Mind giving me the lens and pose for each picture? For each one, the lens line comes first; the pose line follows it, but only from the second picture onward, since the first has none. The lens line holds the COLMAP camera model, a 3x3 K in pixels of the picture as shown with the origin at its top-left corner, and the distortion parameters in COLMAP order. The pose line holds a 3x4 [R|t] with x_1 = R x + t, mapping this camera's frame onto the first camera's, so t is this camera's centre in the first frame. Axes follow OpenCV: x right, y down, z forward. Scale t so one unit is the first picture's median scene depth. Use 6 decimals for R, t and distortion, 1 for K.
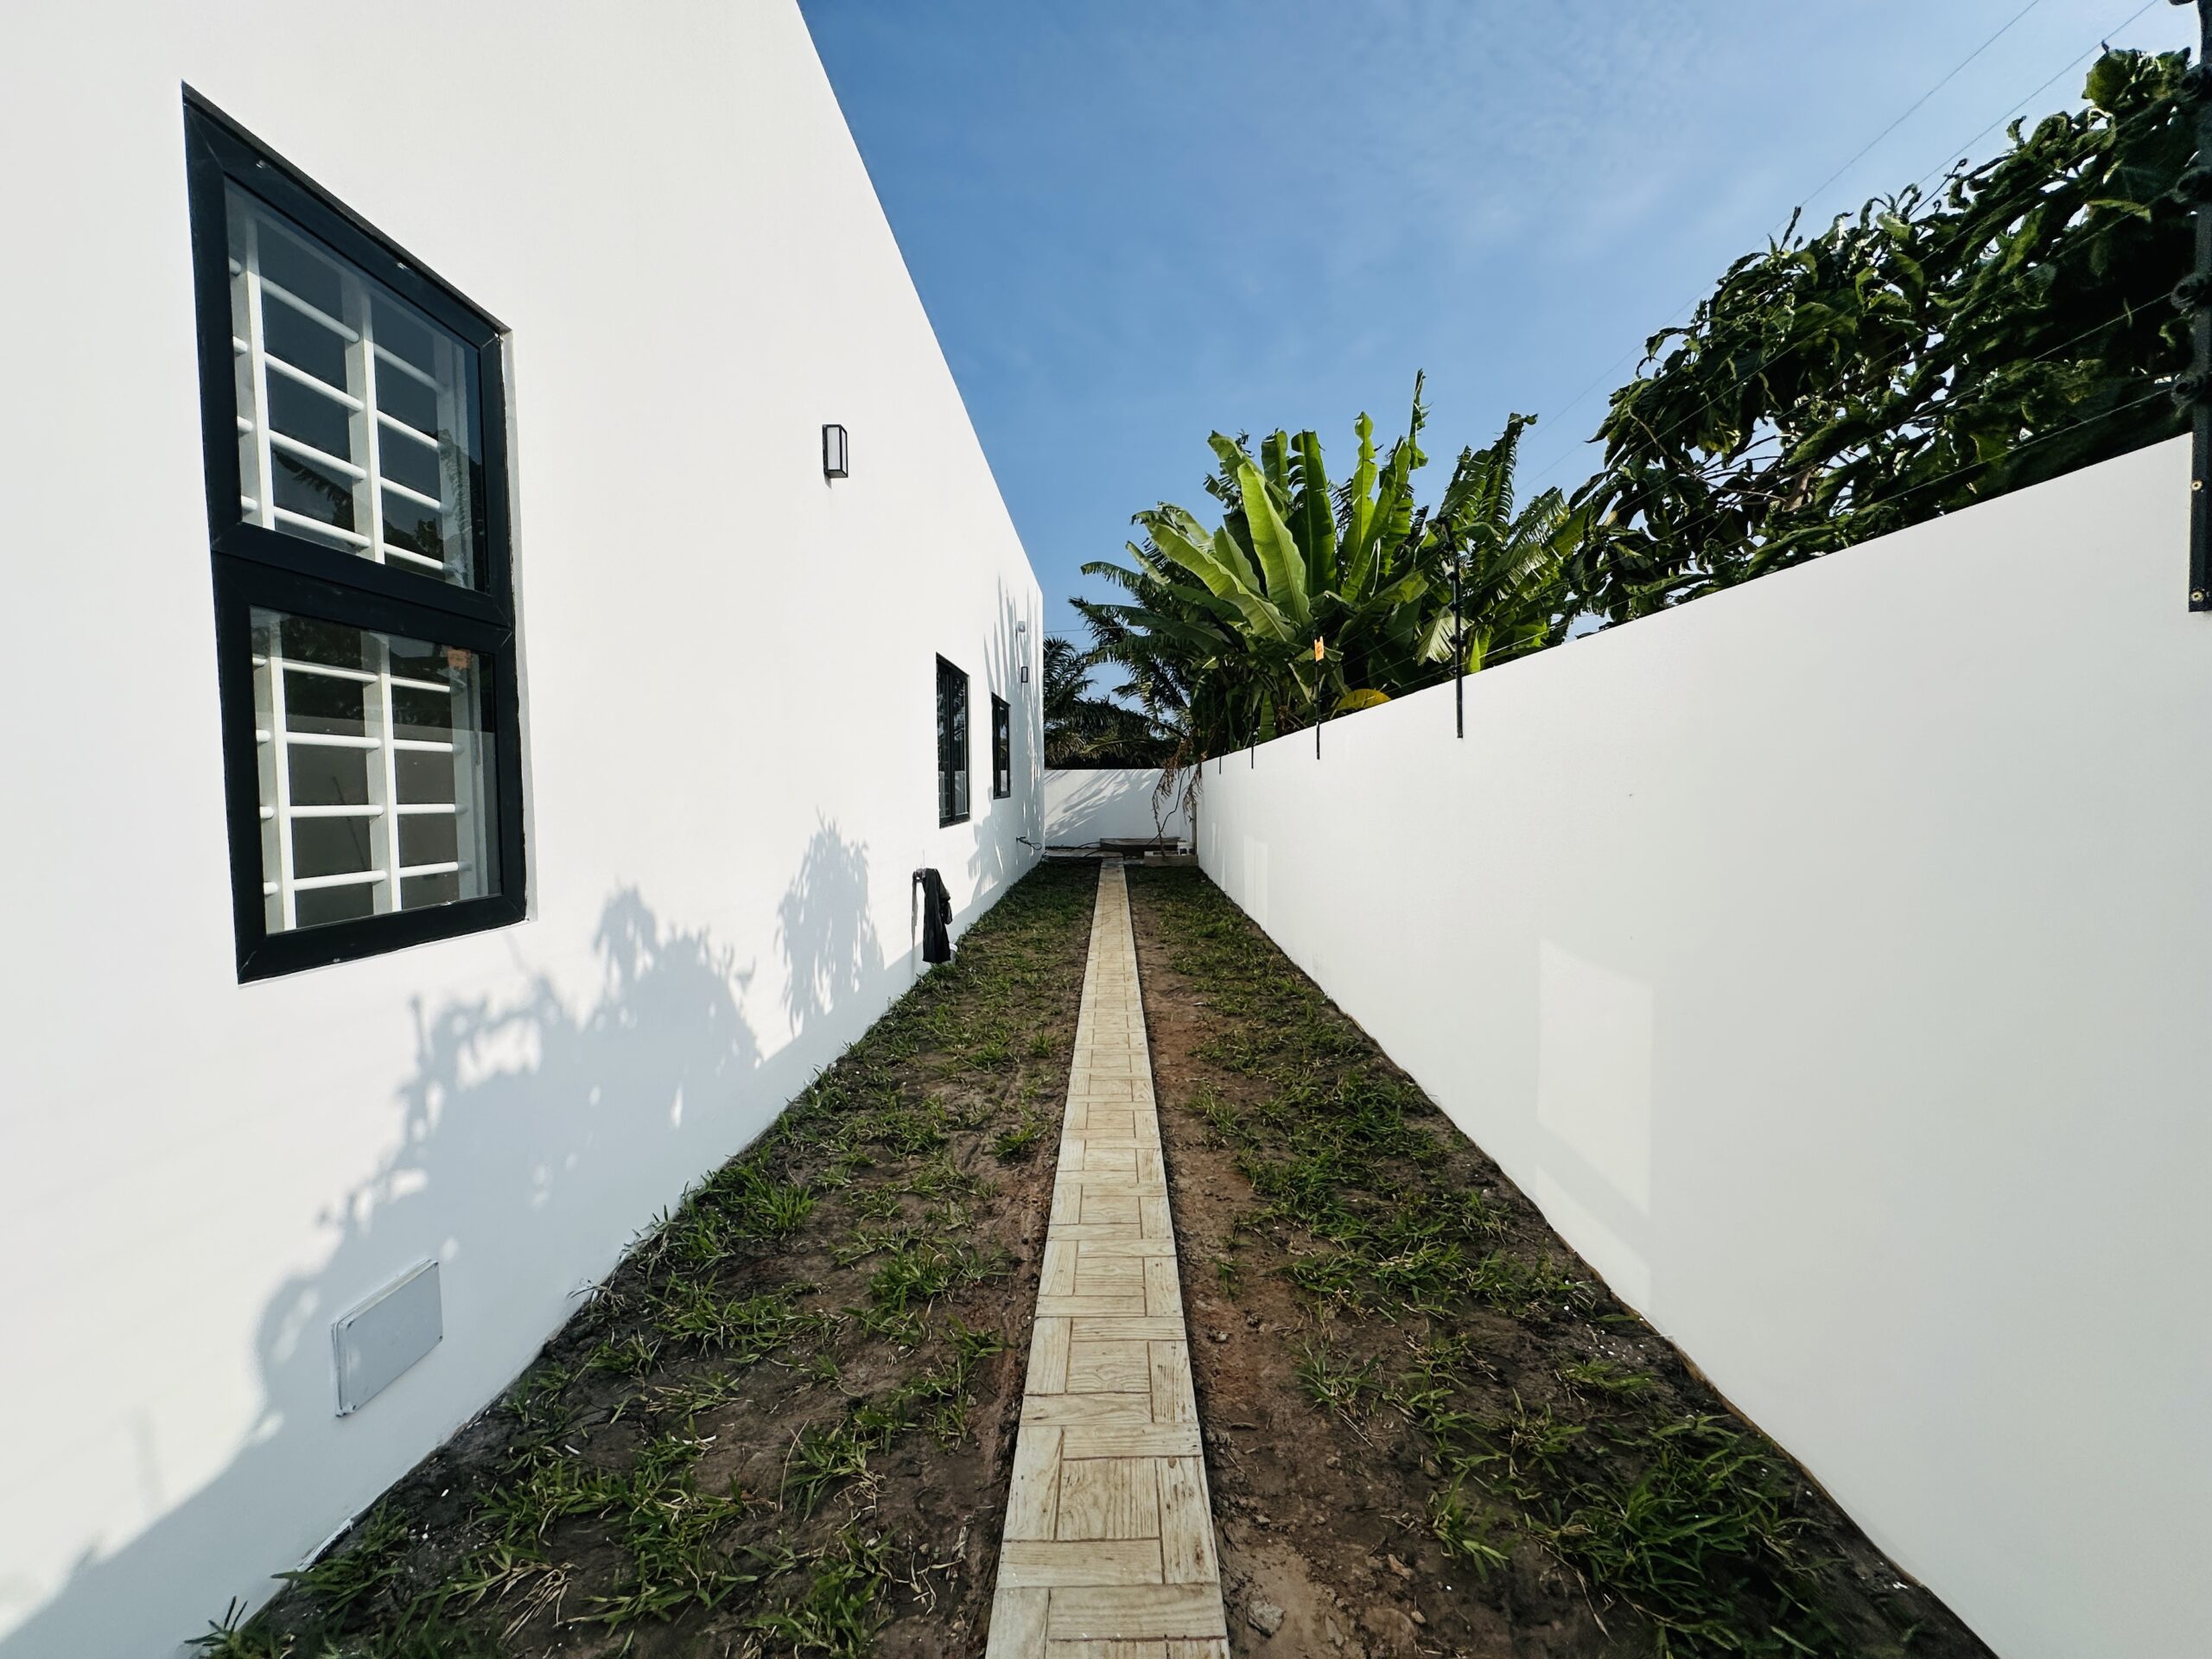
lens RADIAL K [[887.6, 0, 1115.1], [0, 887.6, 825.1], [0, 0, 1]] dist [-0.004857, 0.000835]
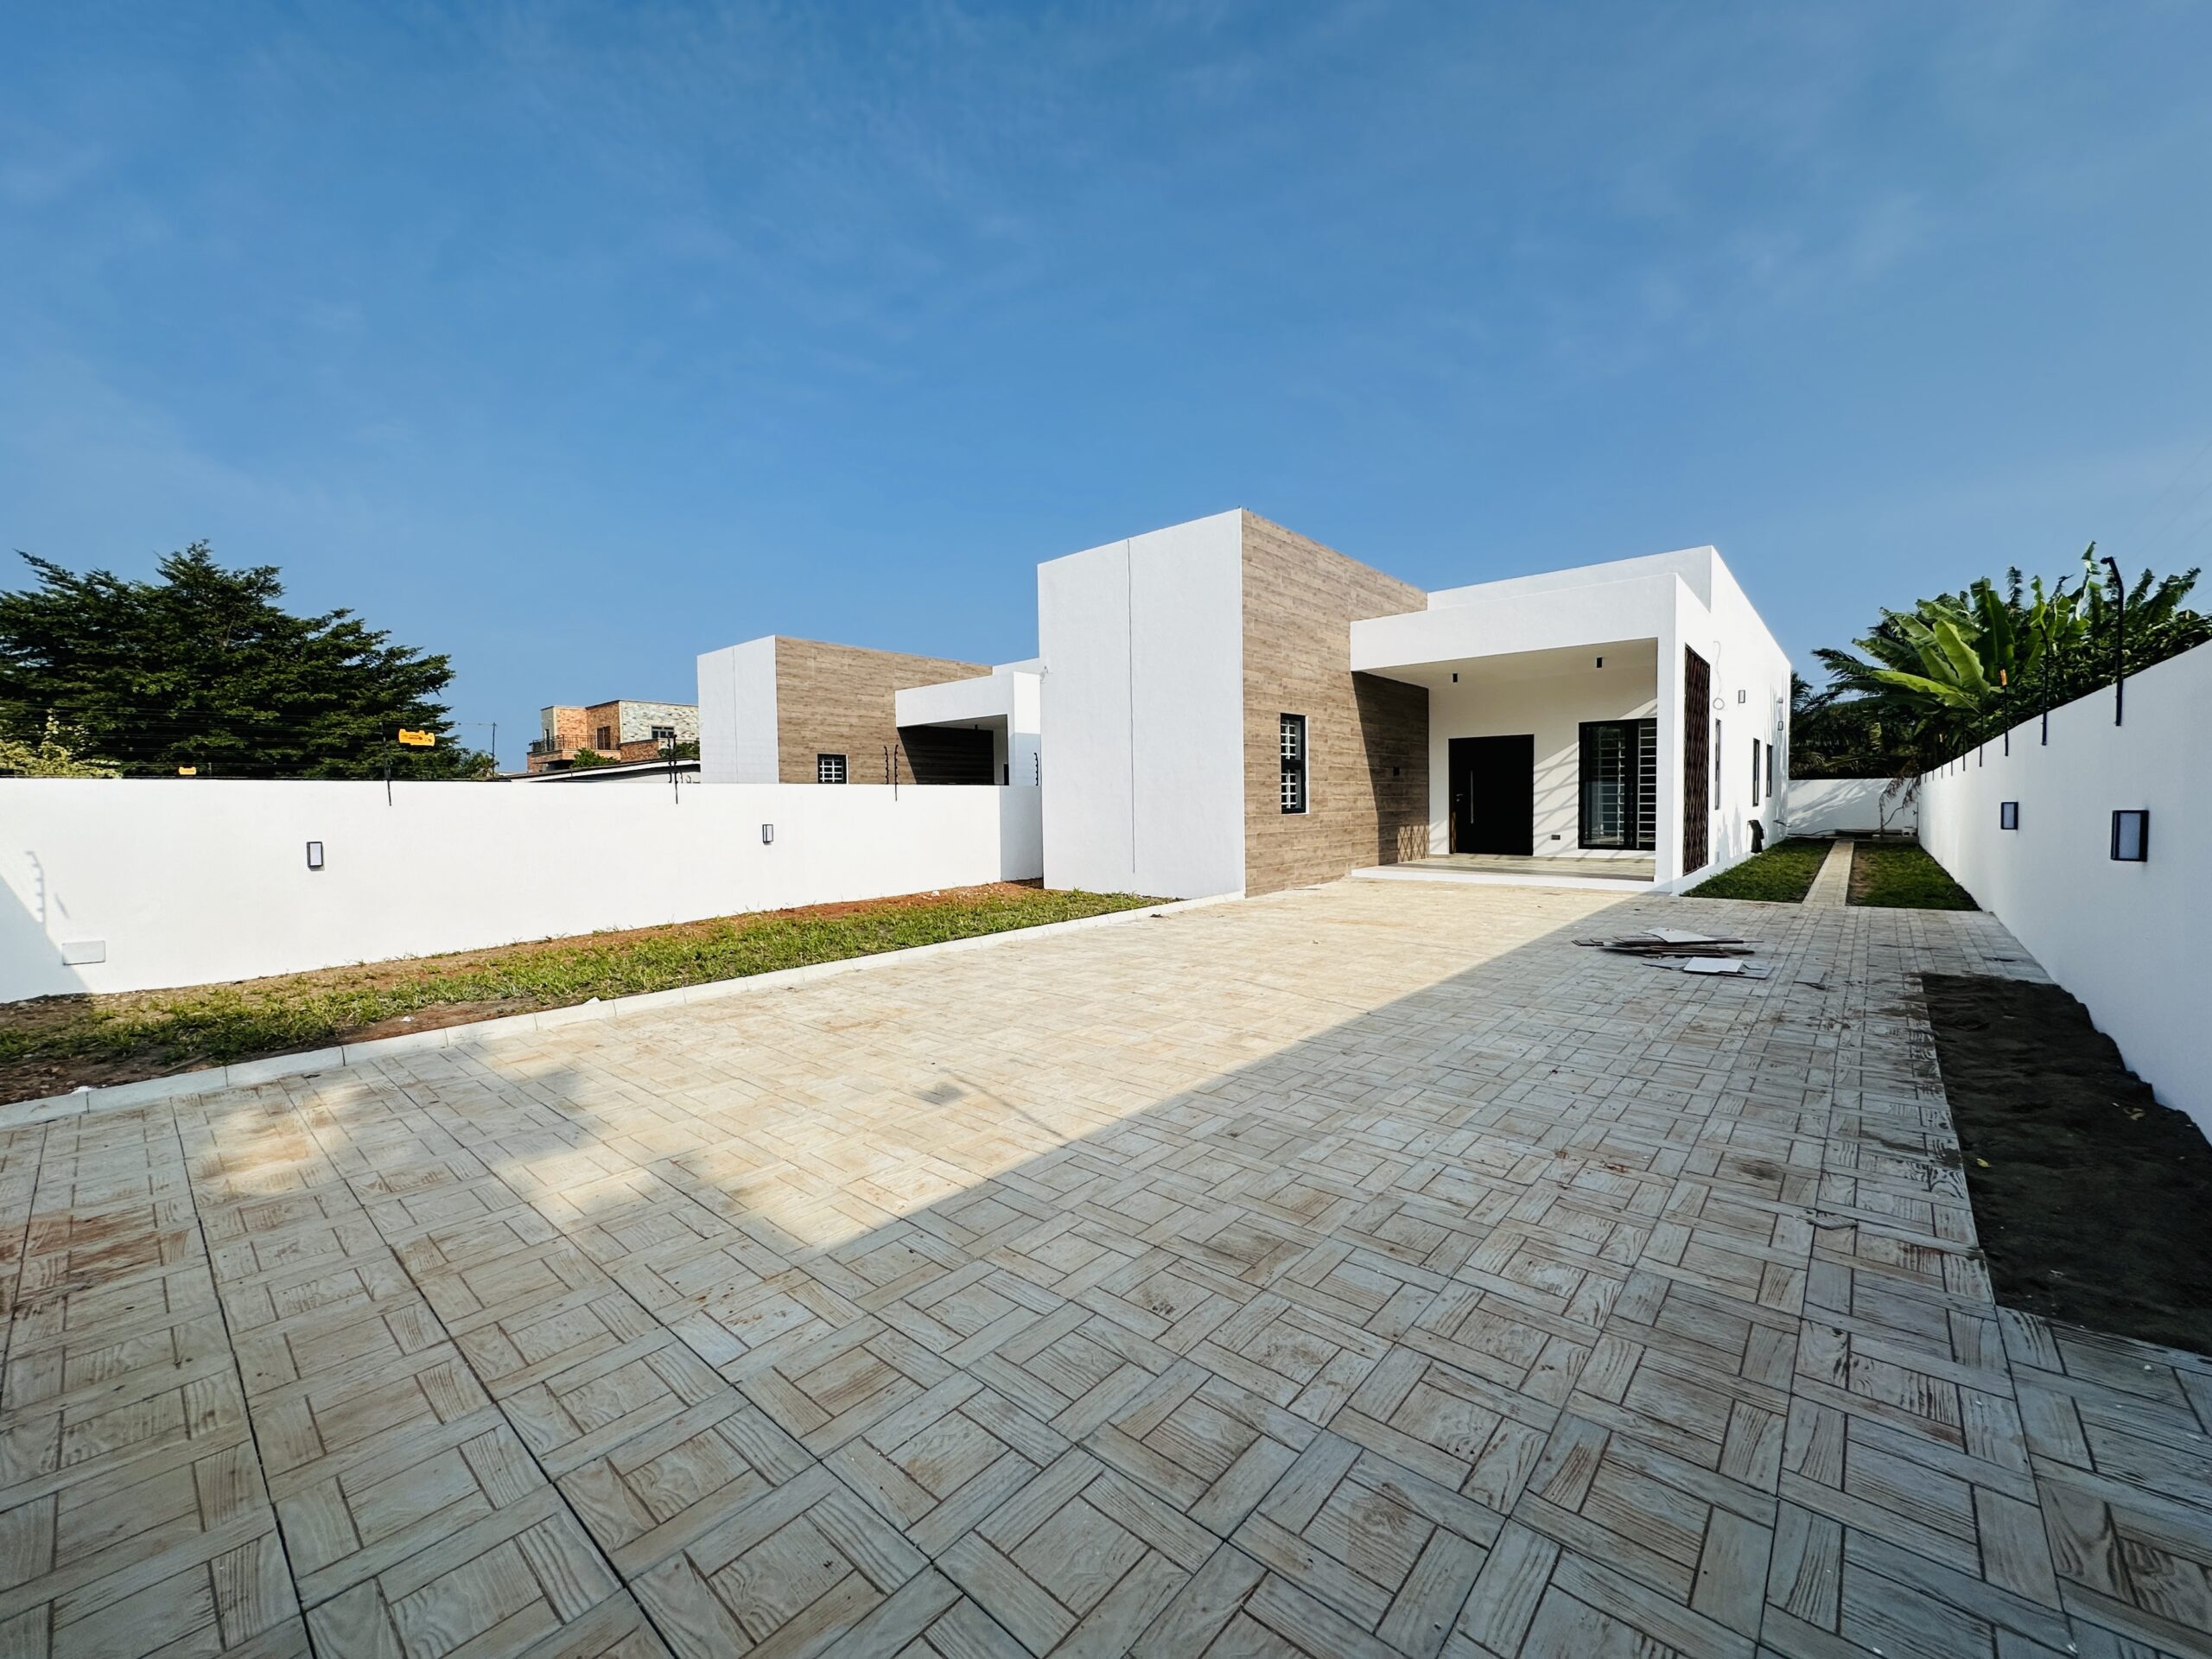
lens RADIAL K [[887.6, 0, 1107.8], [0, 887.6, 828.3], [0, 0, 1]] dist [-0.004857, 0.000835]
pose [[0.759282, 0.017048, -0.650539, 0.023932], [-0.023598, 0.999721, -0.001345, 0.053376], [0.650334, 0.016372, 0.759472, -1.015896]]
